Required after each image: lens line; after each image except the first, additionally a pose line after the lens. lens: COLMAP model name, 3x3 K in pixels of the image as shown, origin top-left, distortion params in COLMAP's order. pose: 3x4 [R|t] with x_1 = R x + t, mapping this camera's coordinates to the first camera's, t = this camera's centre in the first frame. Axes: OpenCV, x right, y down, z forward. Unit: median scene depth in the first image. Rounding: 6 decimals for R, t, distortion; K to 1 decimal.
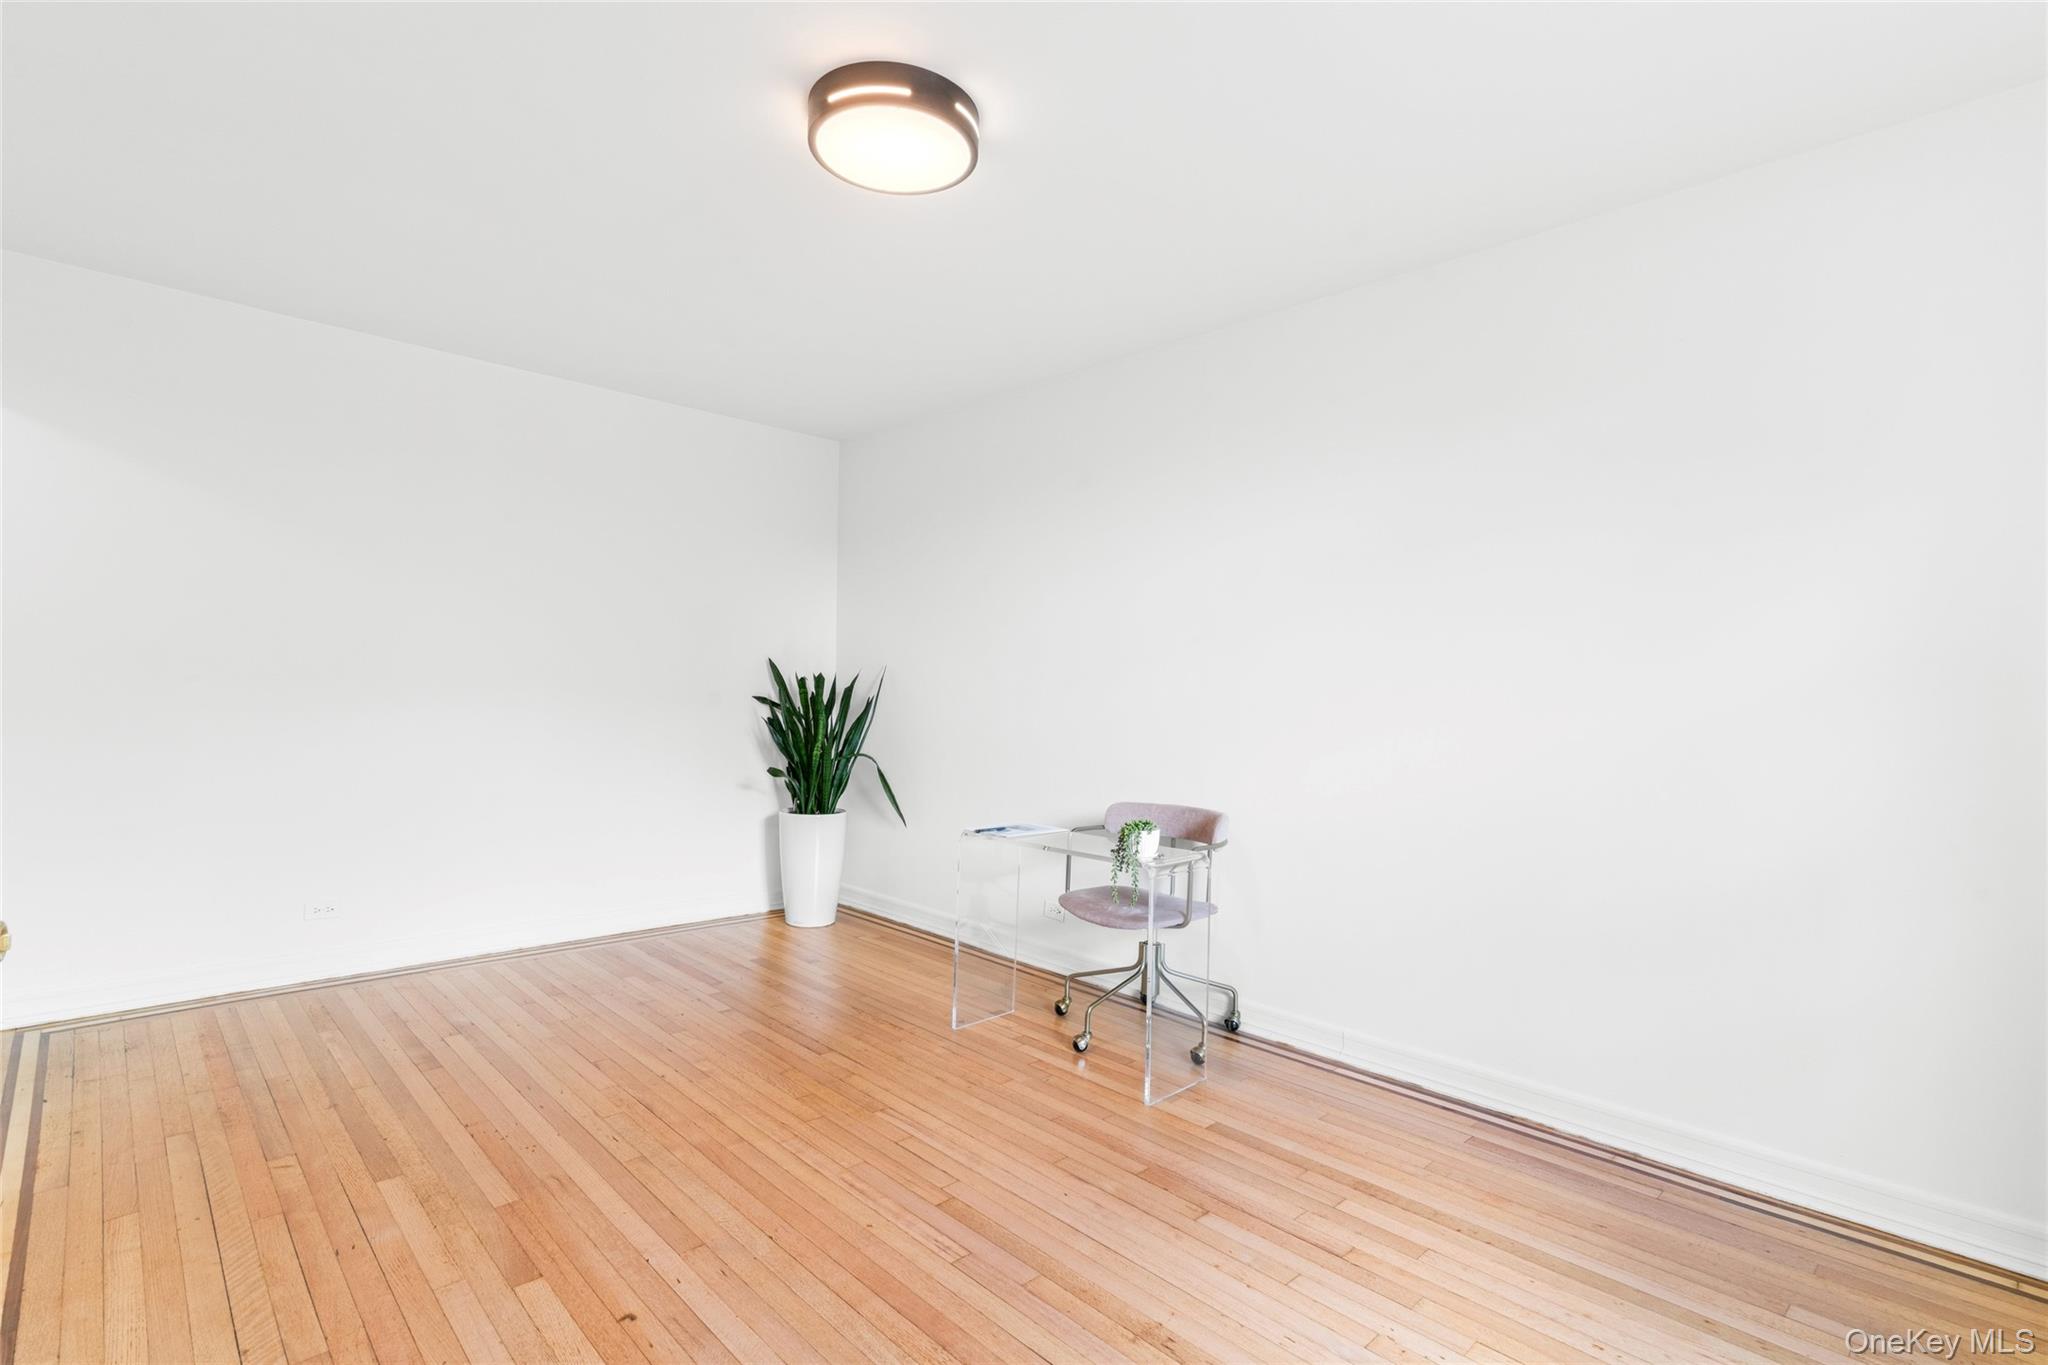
lens RADIAL K [[953.7, 0, 1027.4], [0, 953.7, 681.3], [0, 0, 1]] dist [0.003440, 0.000266]
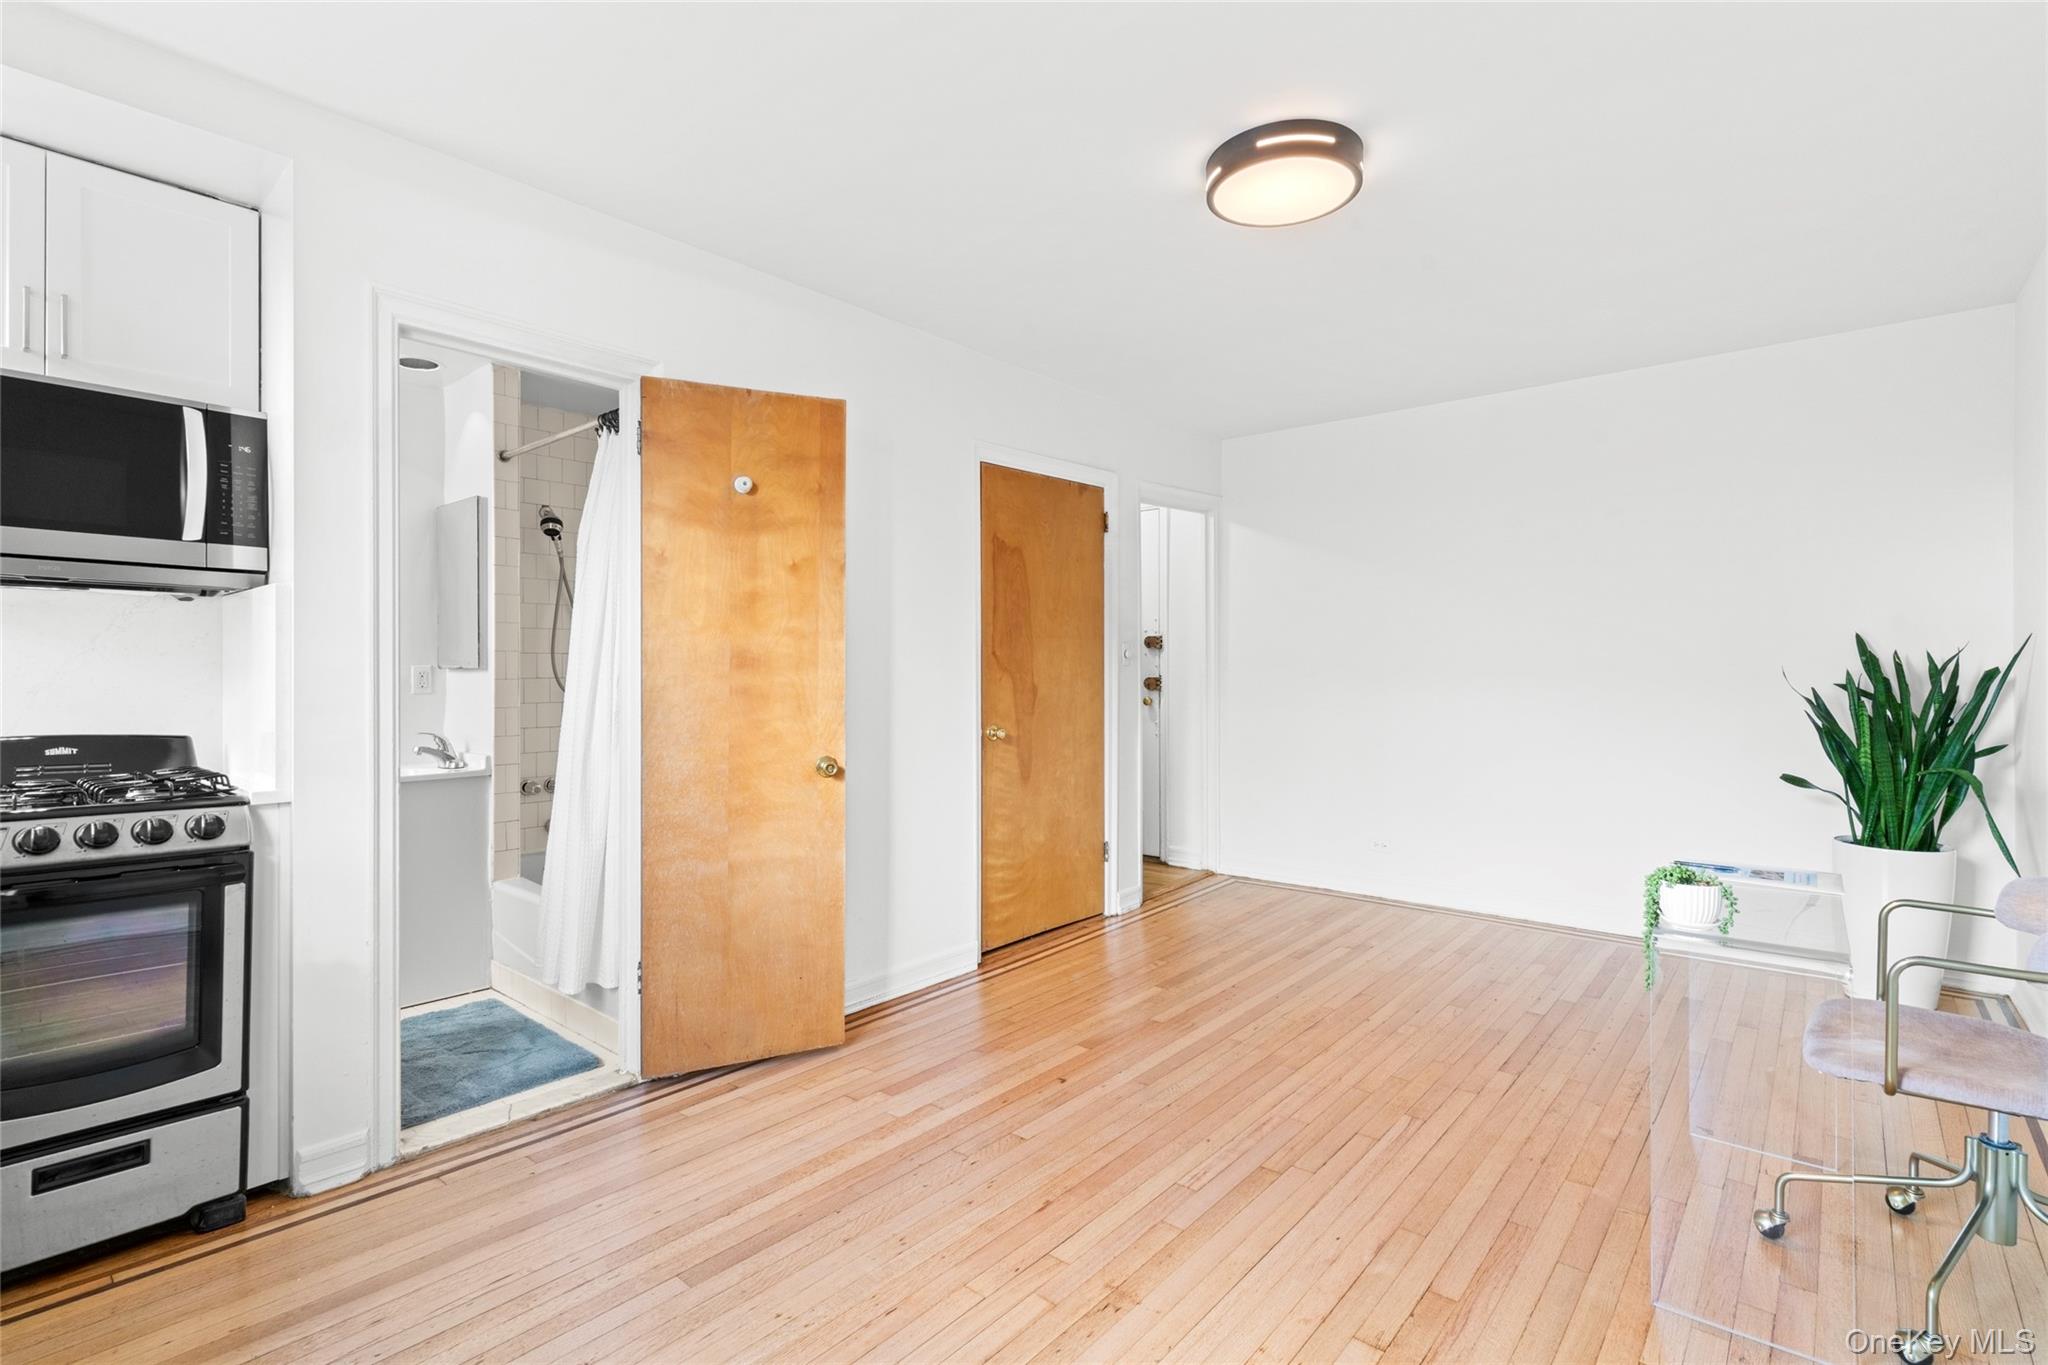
lens RADIAL K [[953.7, 0, 1027.4], [0, 953.7, 681.3], [0, 0, 1]] dist [0.003440, 0.000266]
pose [[0.107288, -0.009920, -0.994179, 0.741882], [0.016928, 0.999823, -0.008149, 0.017953], [0.994084, -0.015955, 0.107437, 0.517038]]
